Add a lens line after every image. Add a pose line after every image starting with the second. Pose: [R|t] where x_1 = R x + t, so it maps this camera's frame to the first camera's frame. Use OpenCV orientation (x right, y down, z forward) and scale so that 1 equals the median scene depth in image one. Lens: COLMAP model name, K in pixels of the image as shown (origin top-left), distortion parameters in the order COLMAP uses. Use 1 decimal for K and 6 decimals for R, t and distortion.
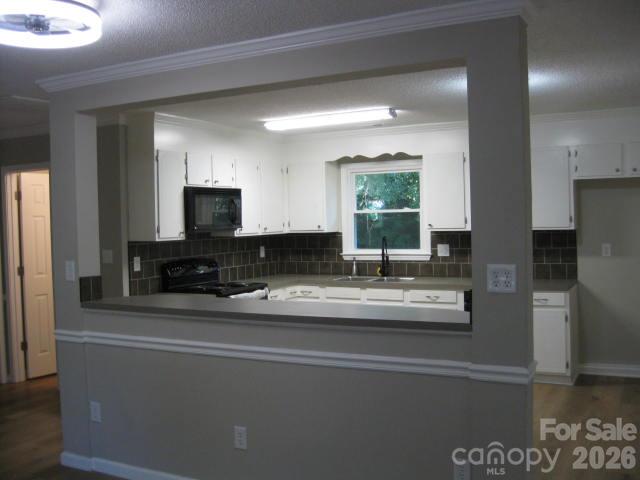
lens RADIAL K [[654.2, 0, 320.0], [0, 654.2, 240.0], [0, 0, 1]] dist [-0.111859, 0.025056]
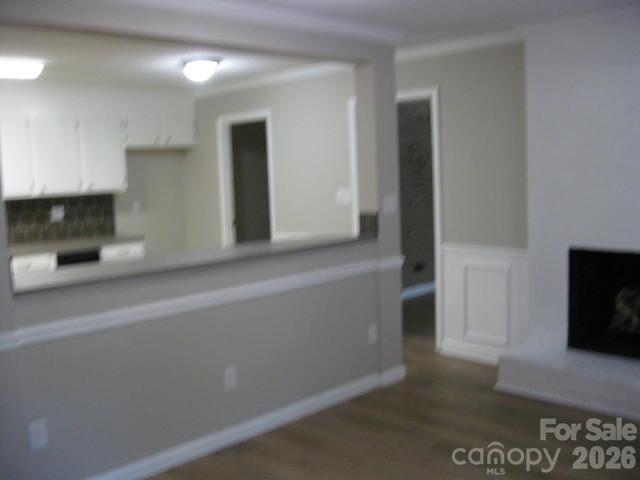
lens RADIAL K [[654.2, 0, 320.0], [0, 654.2, 240.0], [0, 0, 1]] dist [-0.111859, 0.025056]
pose [[0.304281, -0.090485, 0.948275, -0.623234], [0.060911, 0.995289, 0.075427, 0.006616], [-0.950633, 0.034810, 0.308359, 0.311314]]
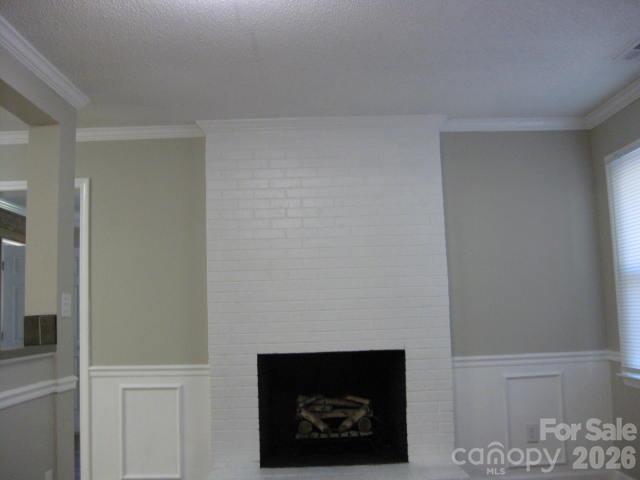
lens RADIAL K [[654.2, 0, 320.0], [0, 654.2, 240.0], [0, 0, 1]] dist [-0.111859, 0.025056]
pose [[-0.472449, 0.134999, 0.870957, -0.485457], [0.071836, 0.990810, -0.114609, 0.053171], [-0.878425, 0.008419, -0.477805, 0.549680]]
